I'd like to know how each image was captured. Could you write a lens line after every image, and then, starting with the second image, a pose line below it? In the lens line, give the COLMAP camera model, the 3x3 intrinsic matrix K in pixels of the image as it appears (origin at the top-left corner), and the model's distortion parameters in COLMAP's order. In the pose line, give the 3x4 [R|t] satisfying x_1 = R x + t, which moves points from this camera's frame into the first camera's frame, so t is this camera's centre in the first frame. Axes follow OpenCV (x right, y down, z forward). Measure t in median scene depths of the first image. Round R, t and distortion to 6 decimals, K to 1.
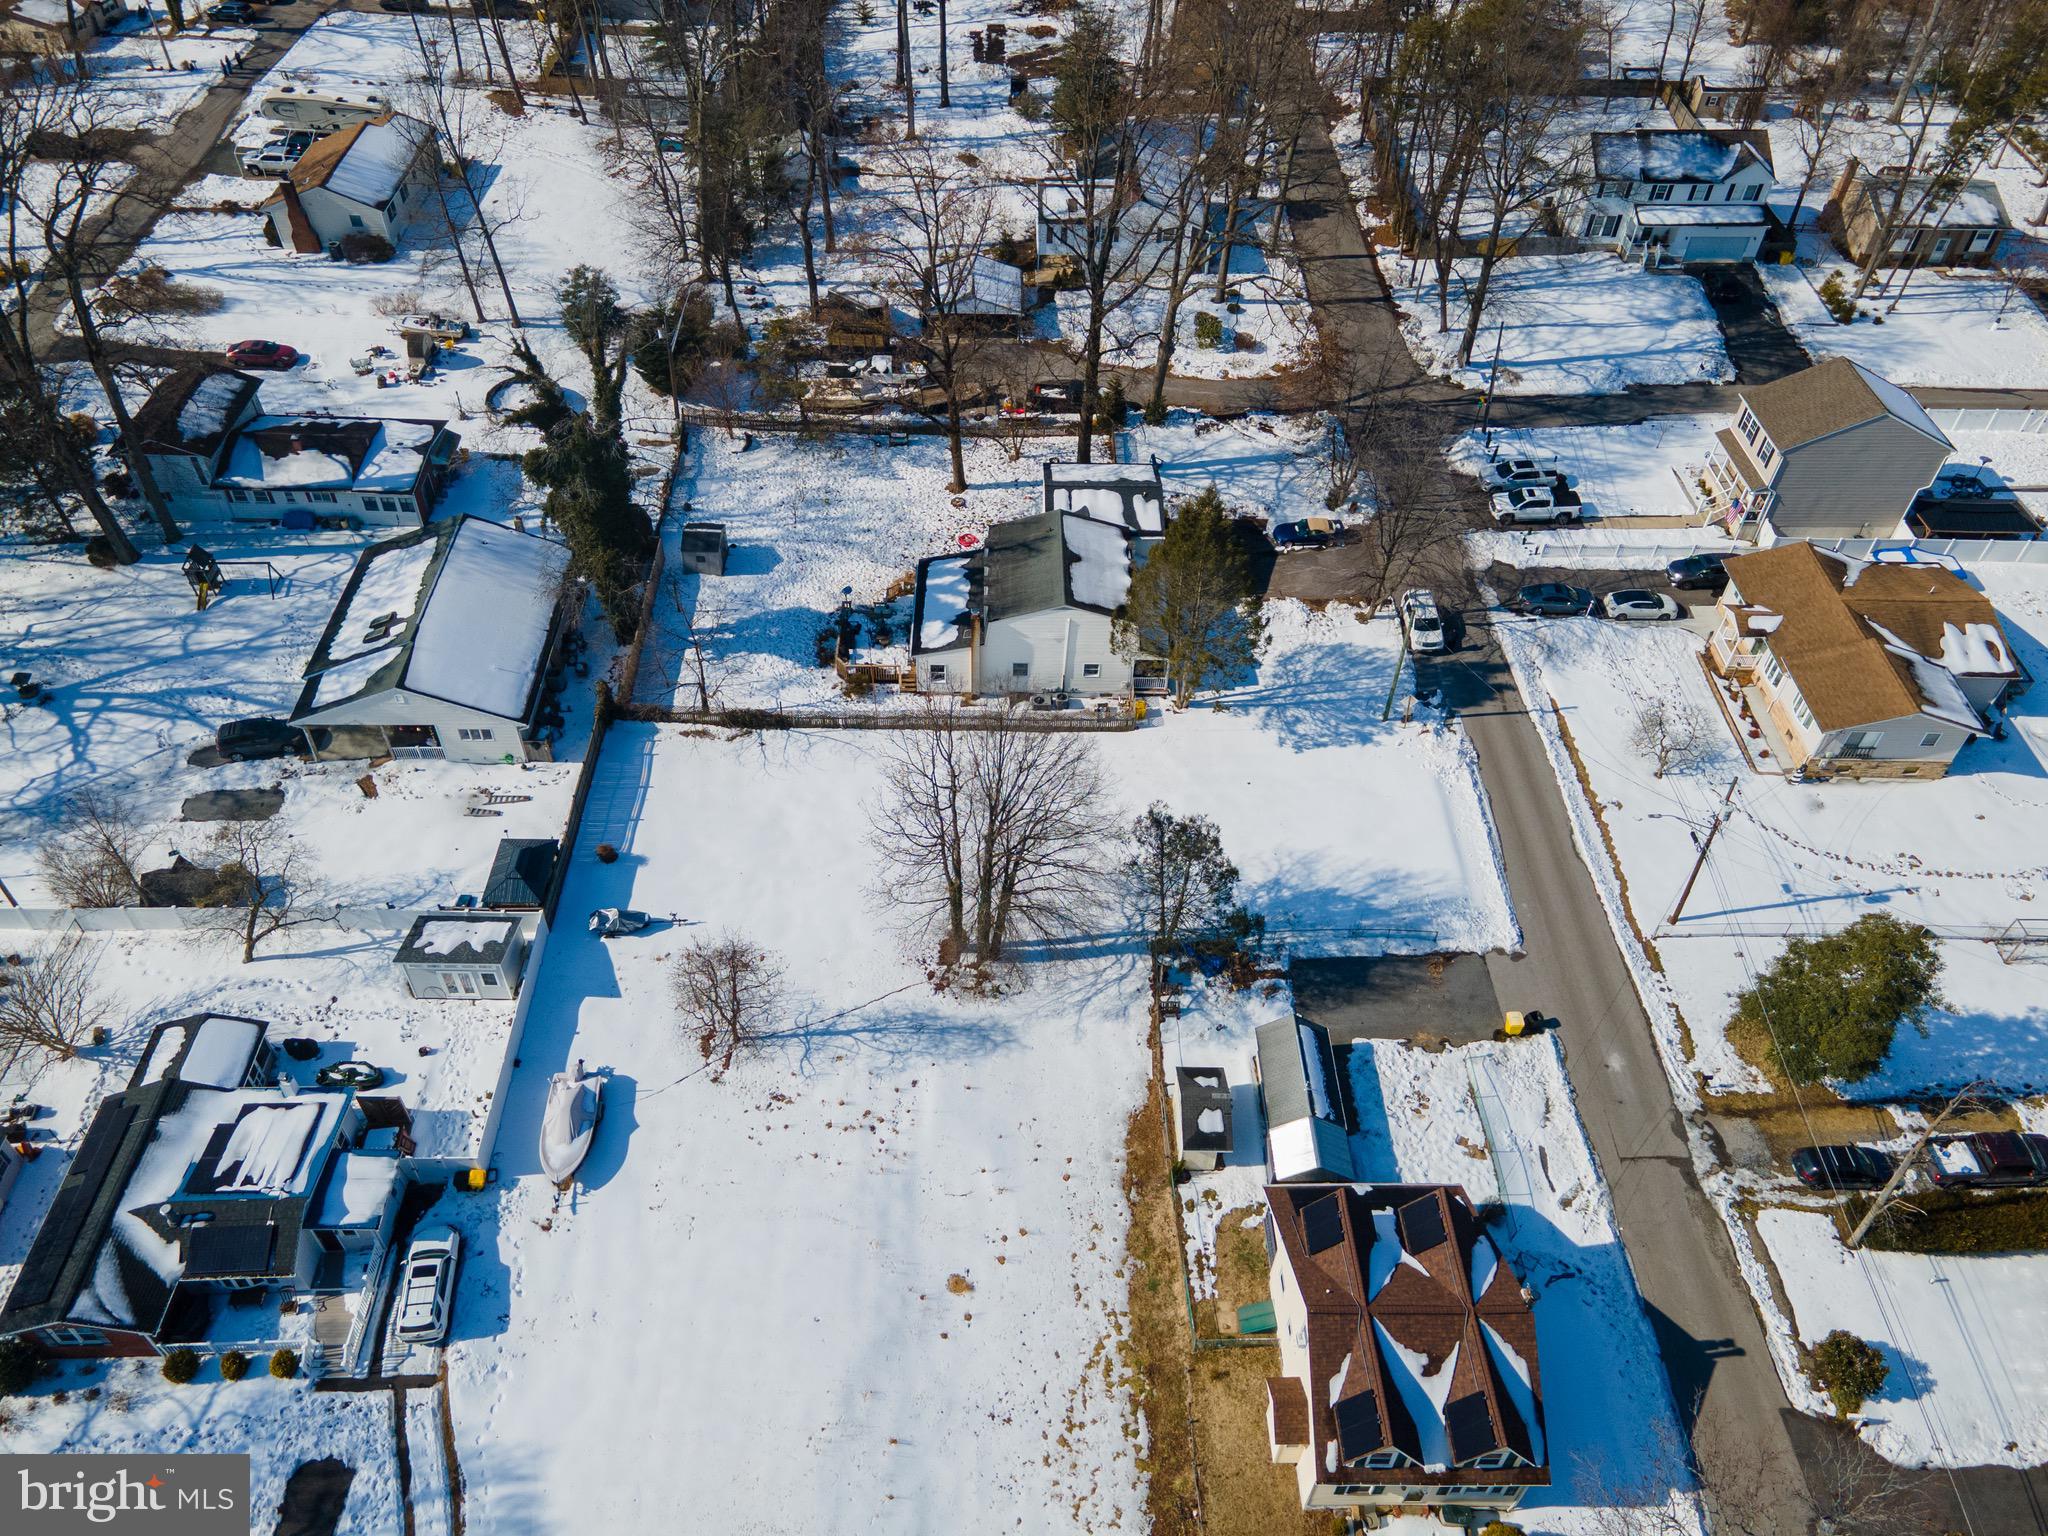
lens RADIAL K [[1493.4, 0, 1021.2], [0, 1493.4, 763.0], [0, 0, 1]] dist [0.024842, 0.037258]
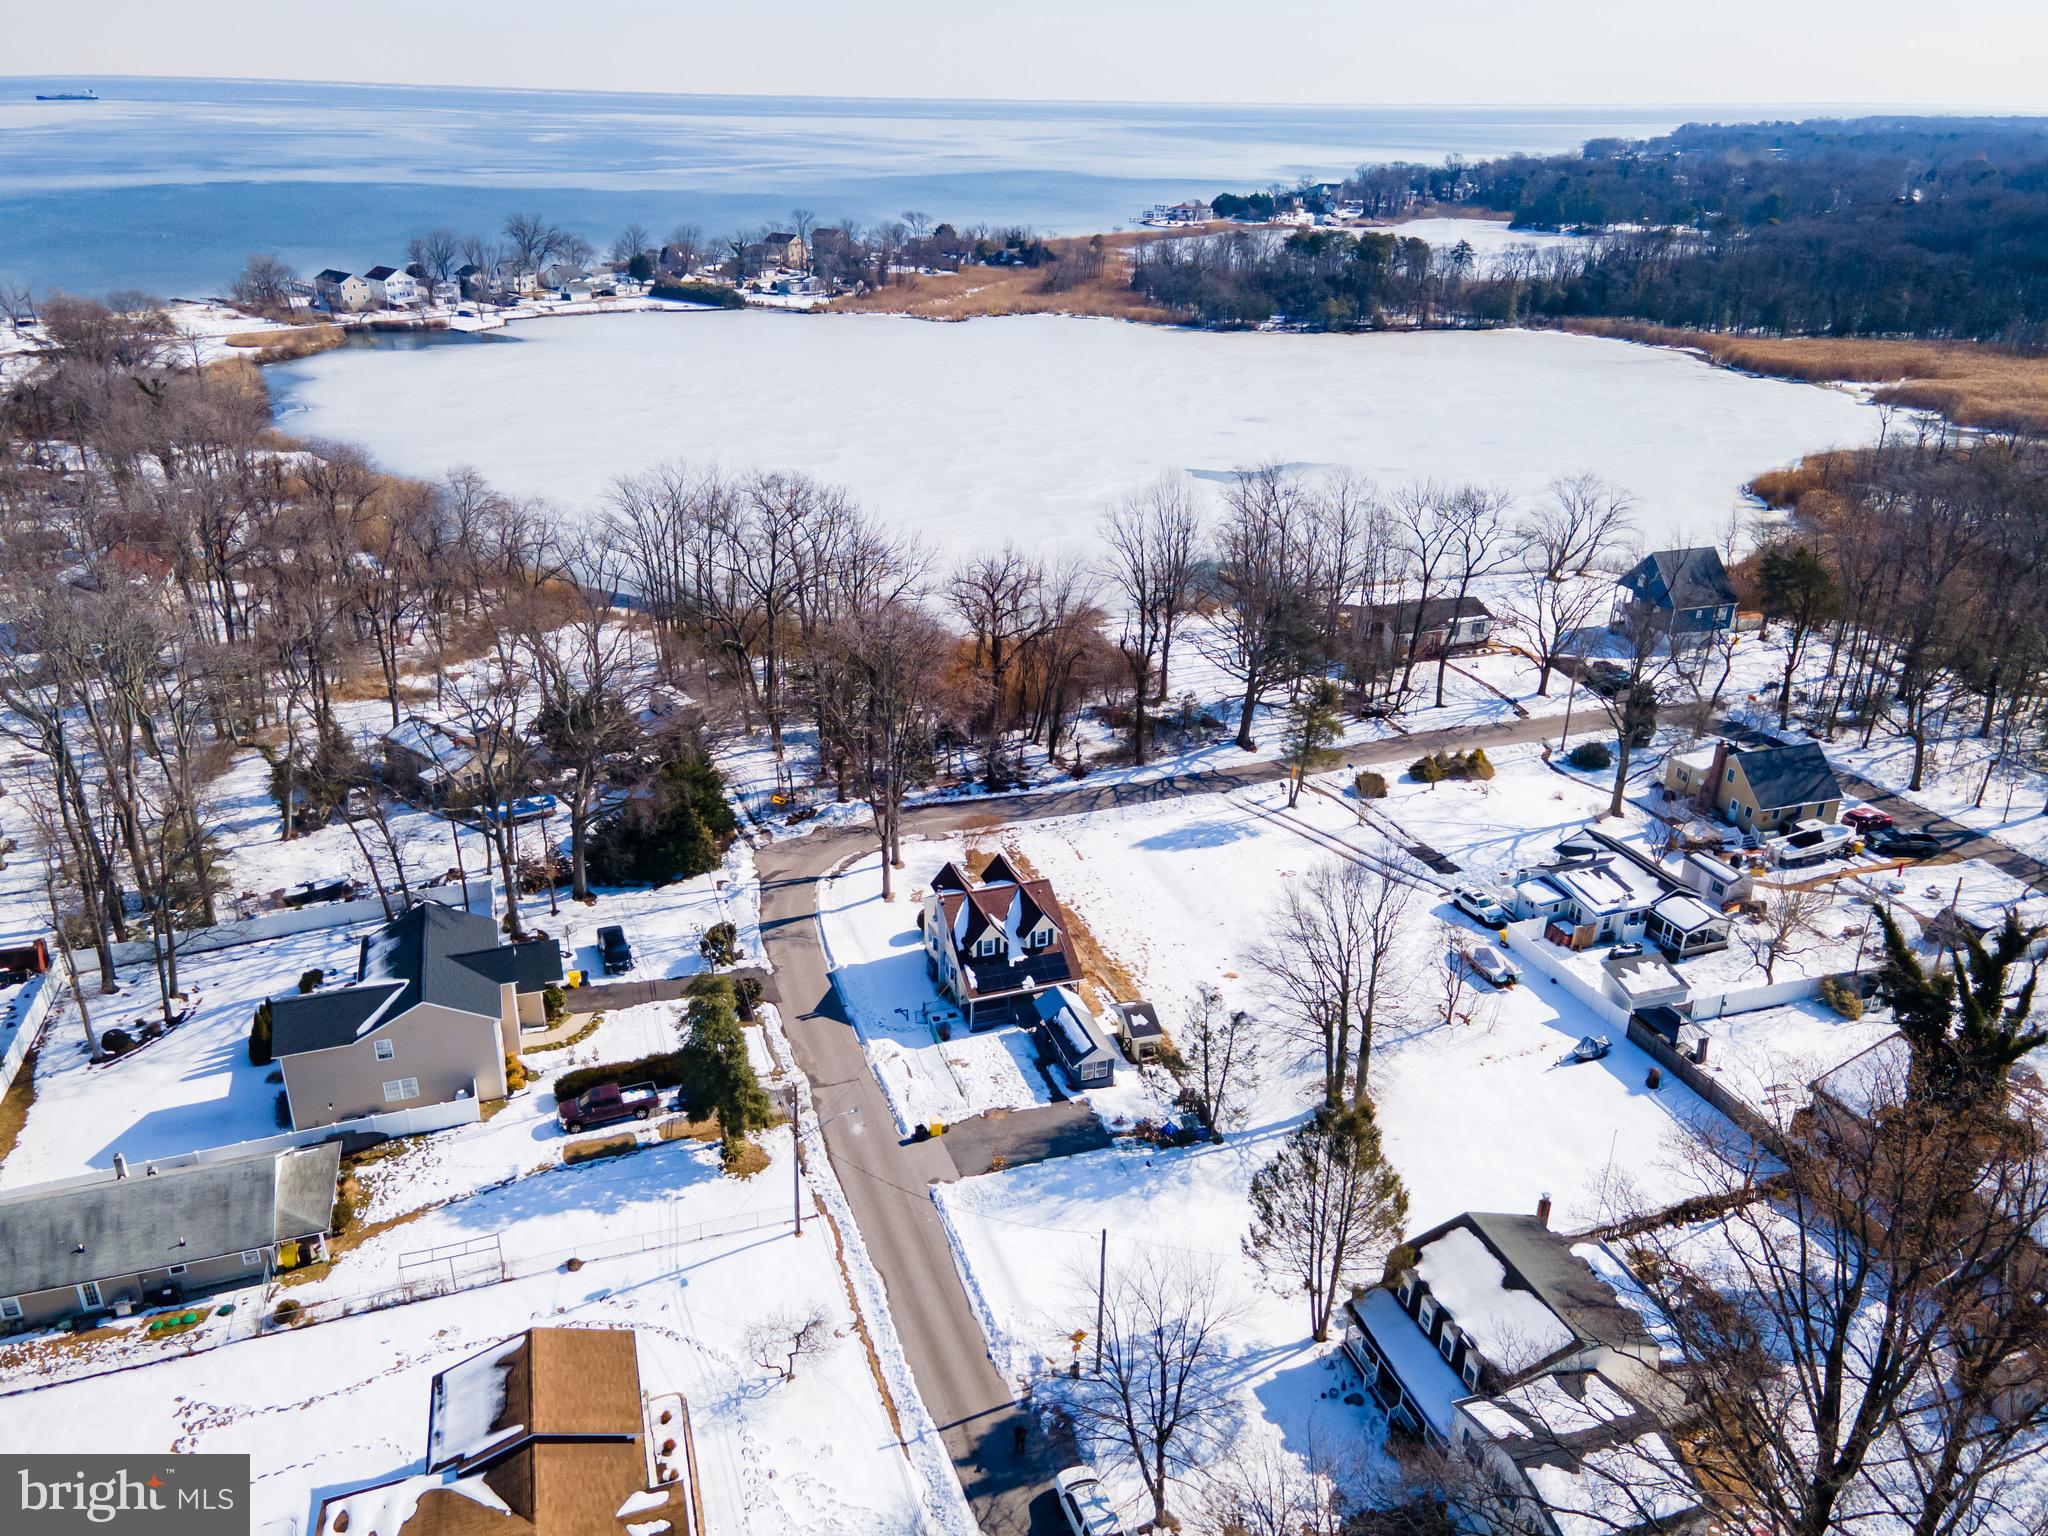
lens RADIAL K [[1493.4, 0, 1018.4], [0, 1493.4, 759.2], [0, 0, 1]] dist [0.024842, 0.037258]
pose [[-0.948534, 0.095259, -0.302007, 0.565859], [-0.246948, 0.374509, 0.893734, -1.008829], [0.198241, 0.922317, -0.331711, 1.053751]]
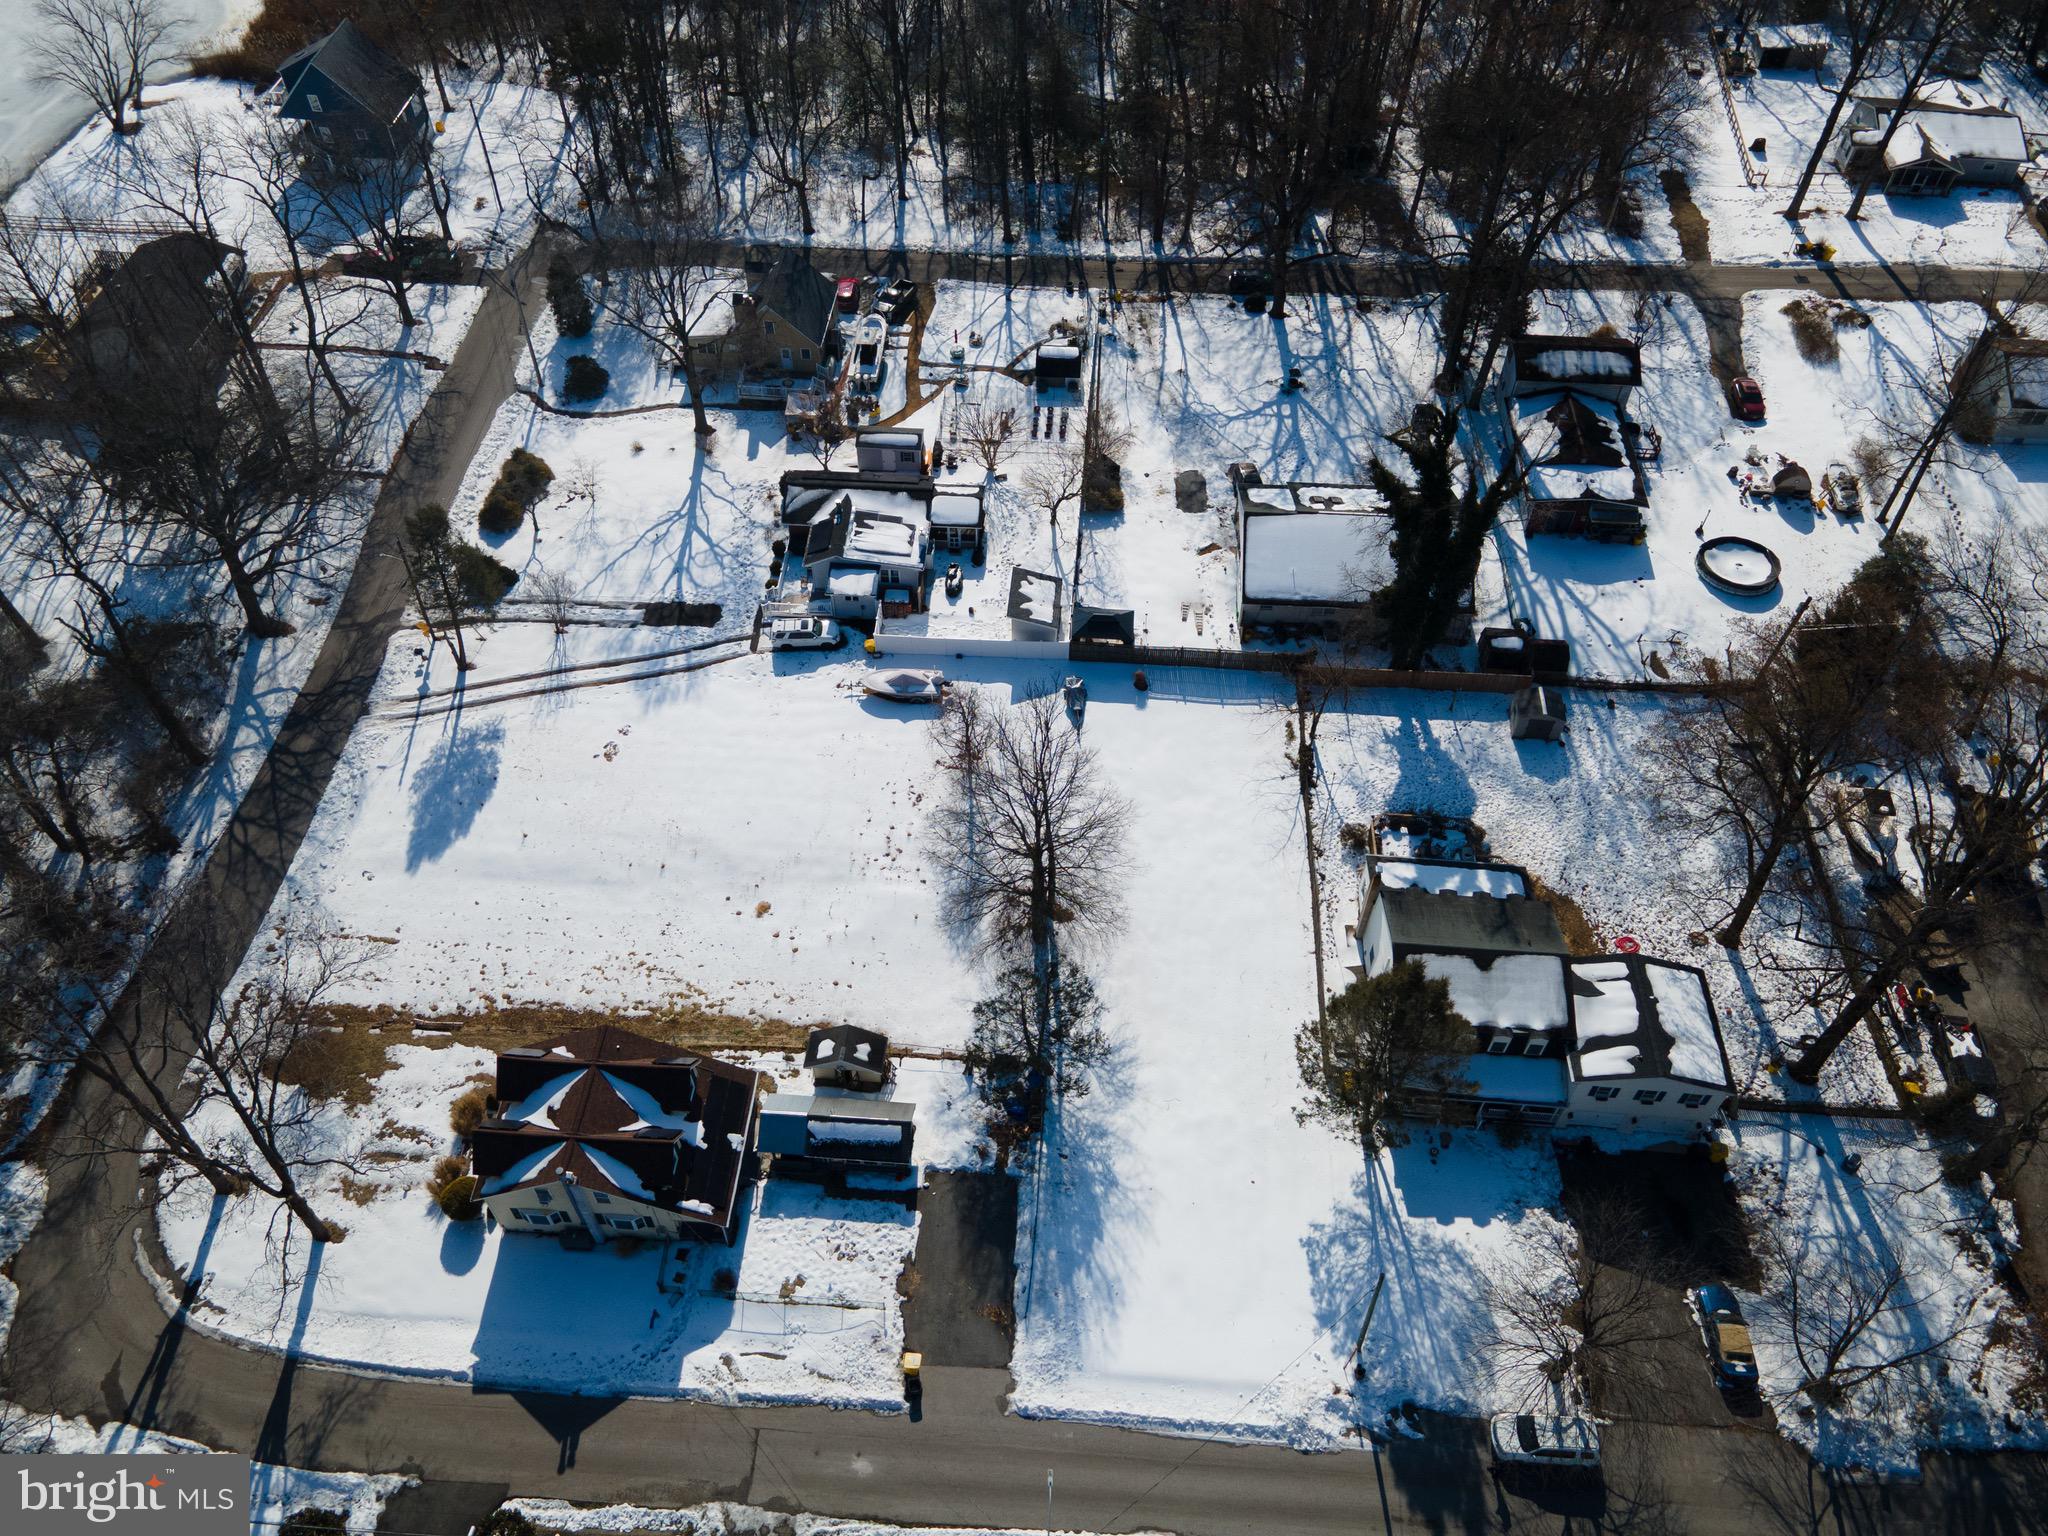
lens RADIAL K [[1493.4, 0, 1012.1], [0, 1493.4, 755.0], [0, 0, 1]] dist [0.024842, 0.037258]
pose [[-0.084364, 0.740611, -0.666616, 0.628147], [-0.708308, 0.425970, 0.562894, -0.549952], [0.700844, 0.519658, 0.488644, 0.325338]]
